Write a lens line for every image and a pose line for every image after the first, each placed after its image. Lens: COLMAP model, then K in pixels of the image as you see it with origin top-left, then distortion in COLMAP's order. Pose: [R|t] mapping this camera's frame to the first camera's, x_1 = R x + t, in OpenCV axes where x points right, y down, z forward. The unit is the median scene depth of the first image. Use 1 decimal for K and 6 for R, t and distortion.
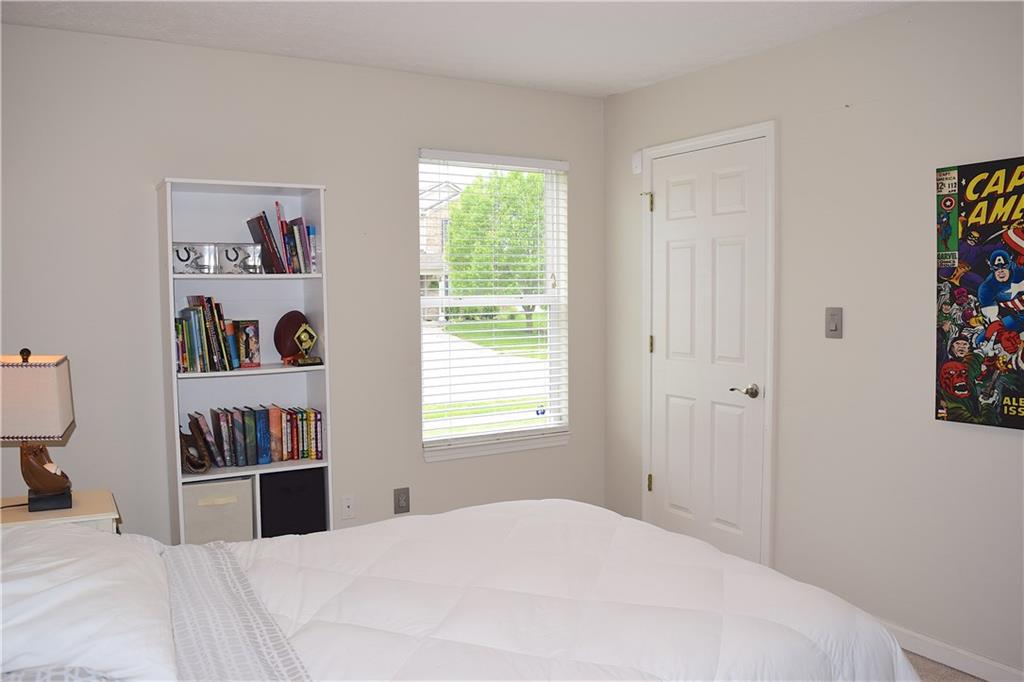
lens RADIAL K [[838.9, 0, 512.0], [0, 838.9, 341.0], [0, 0, 1]] dist [-0.011693, -0.002837]
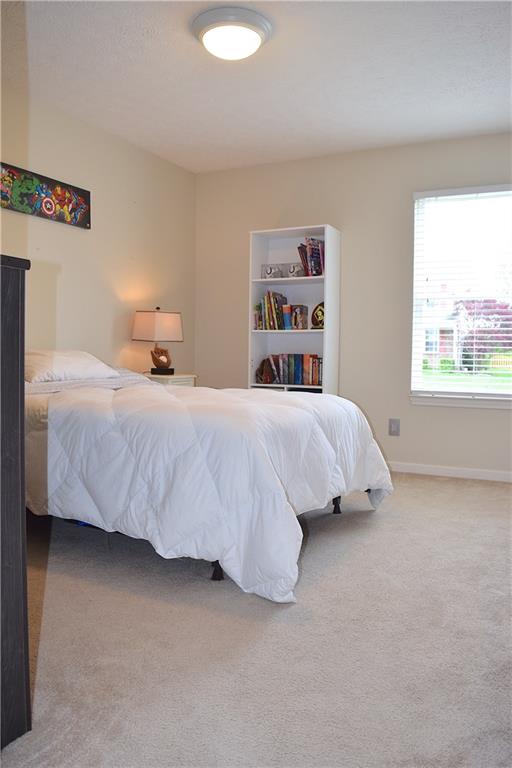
lens RADIAL K [[629.2, 0, 256.0], [0, 629.2, 384.0], [0, 0, 1]] dist [-0.011693, -0.002837]
pose [[0.548428, 0.058532, -0.834147, 0.785142], [-0.076437, 0.996880, 0.019696, 0.126246], [0.832697, 0.052958, 0.551191, 0.183805]]
